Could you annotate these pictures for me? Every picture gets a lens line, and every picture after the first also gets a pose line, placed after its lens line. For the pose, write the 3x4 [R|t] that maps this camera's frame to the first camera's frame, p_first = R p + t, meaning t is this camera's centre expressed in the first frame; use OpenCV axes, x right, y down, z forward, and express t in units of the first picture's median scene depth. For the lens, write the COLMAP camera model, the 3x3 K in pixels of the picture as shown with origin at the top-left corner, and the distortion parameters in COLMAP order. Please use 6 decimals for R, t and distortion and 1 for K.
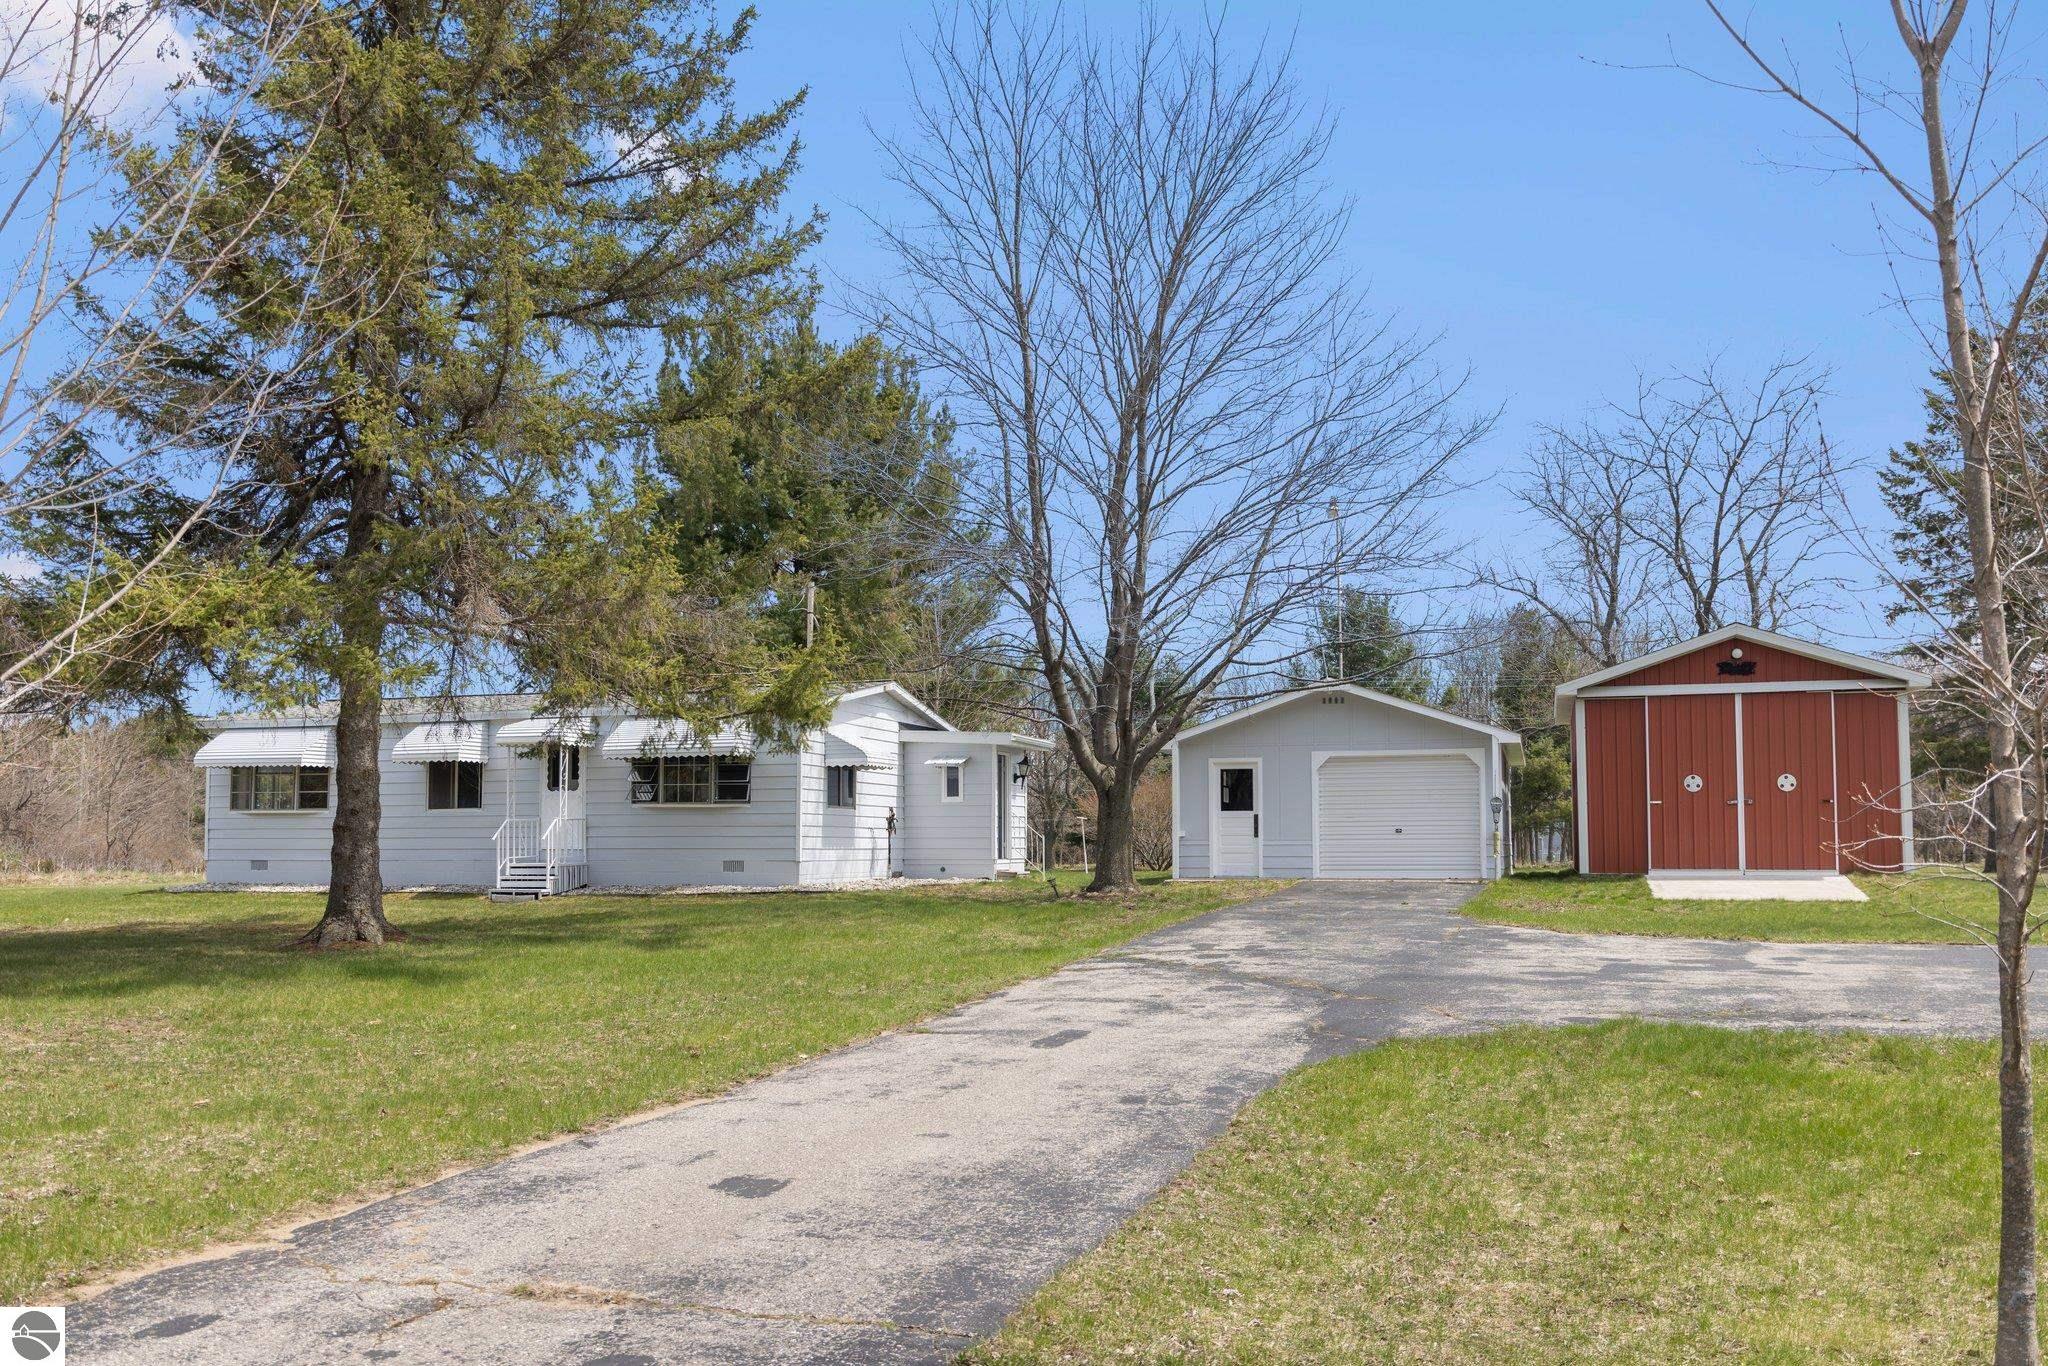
lens RADIAL K [[1683.0, 0, 1021.0], [0, 1683.0, 765.8], [0, 0, 1]] dist [-0.005646, -0.000211]
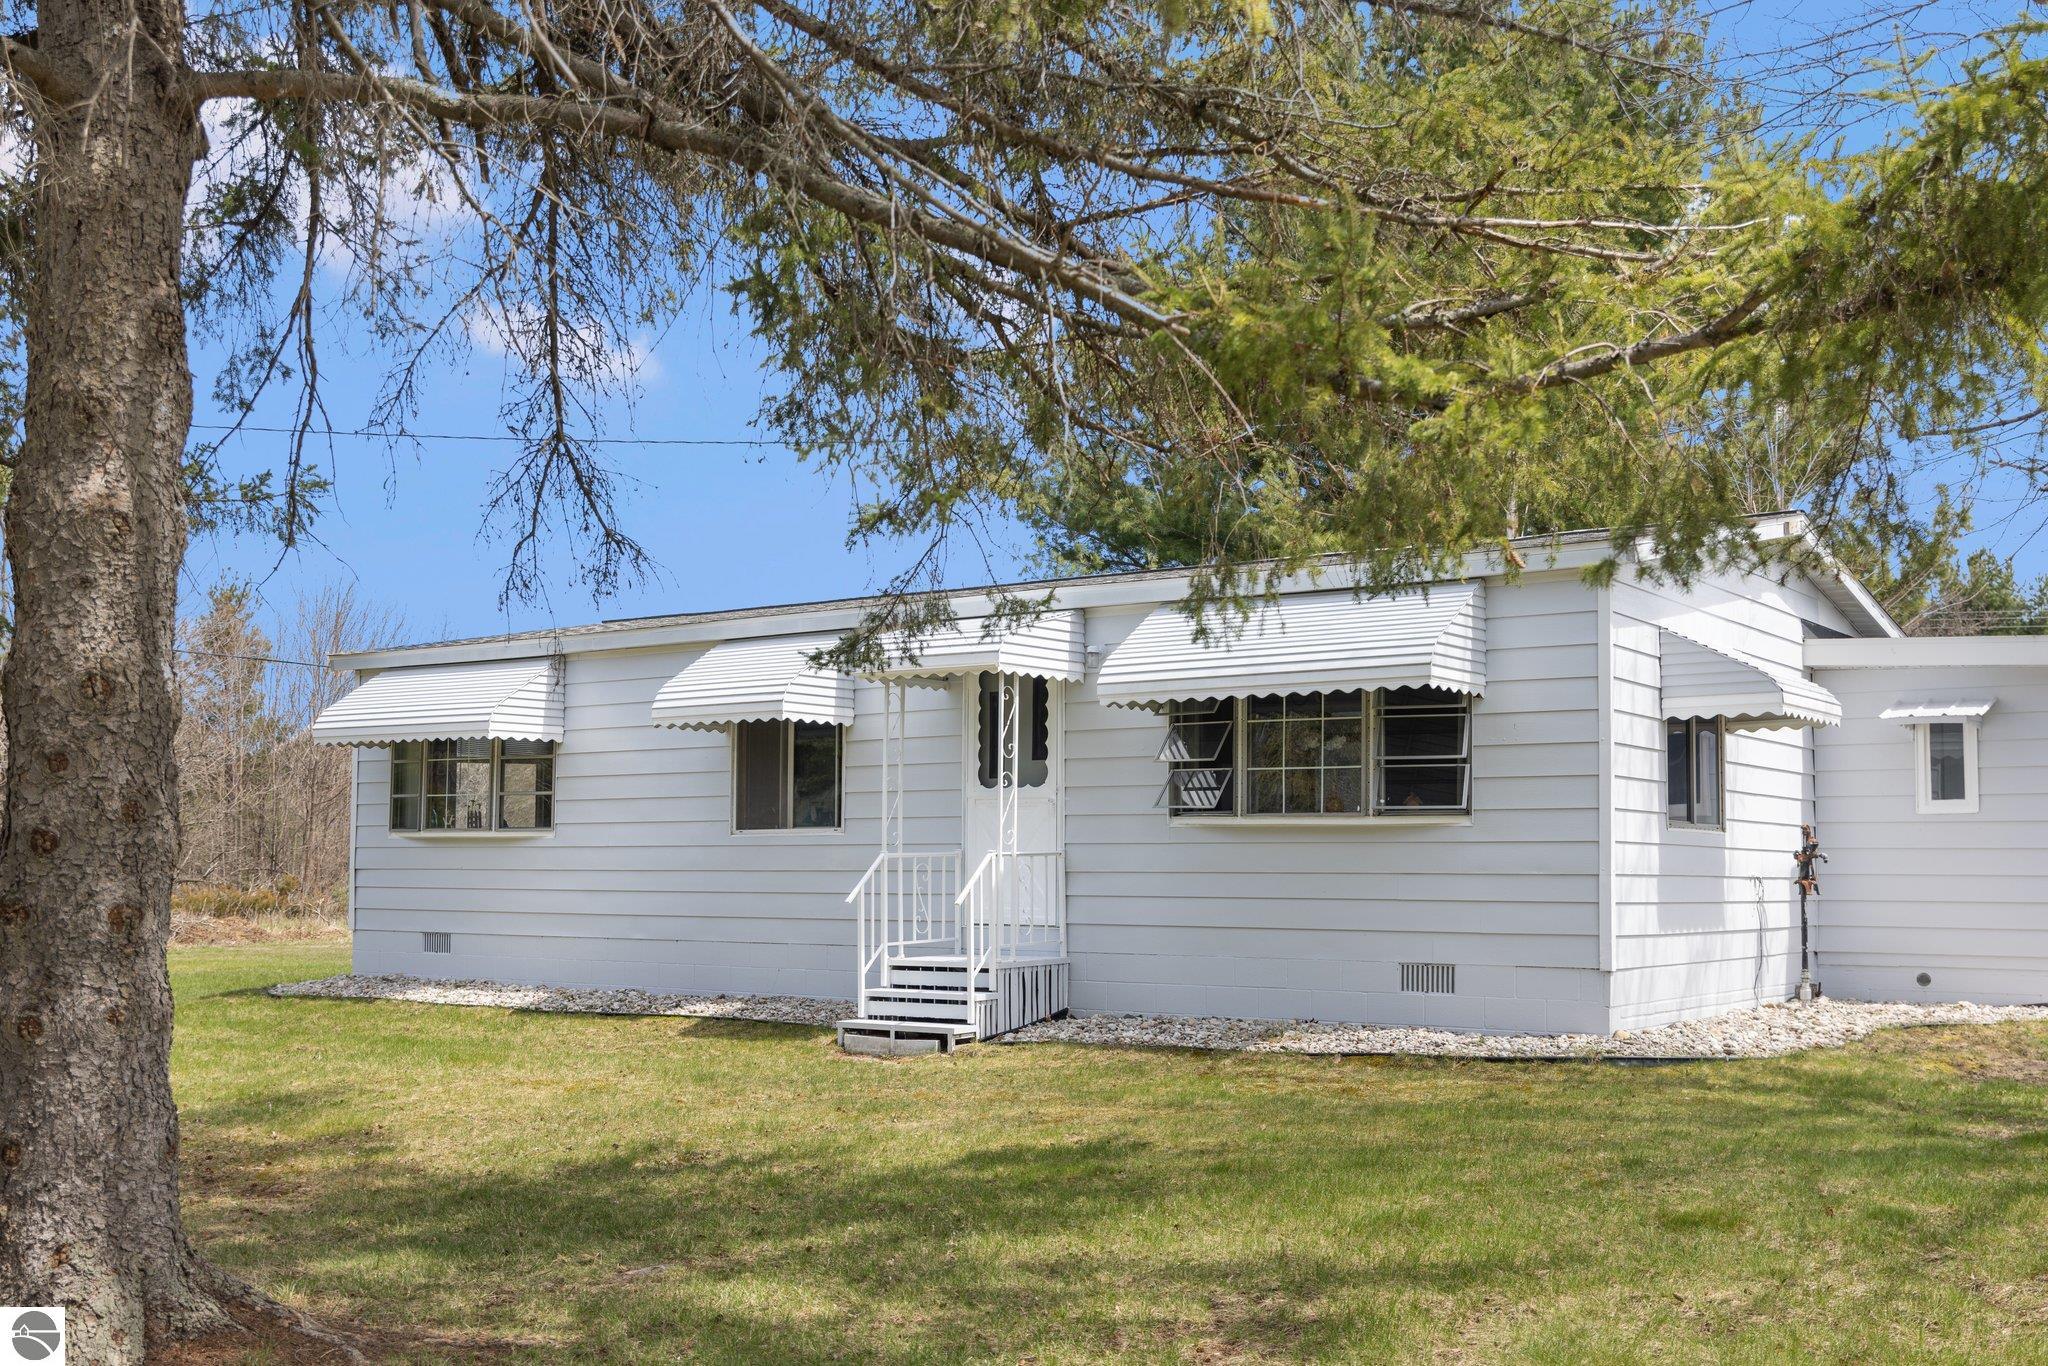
lens RADIAL K [[2100.7, 0, 1024.0], [0, 2100.7, 683.0], [0, 0, 1]] dist [-0.001118, 0.002440]
pose [[0.953950, -0.019837, -0.299310, -0.111213], [0.006666, 0.998966, -0.044964, 0.012774], [0.299892, 0.040899, 0.953096, 0.498945]]
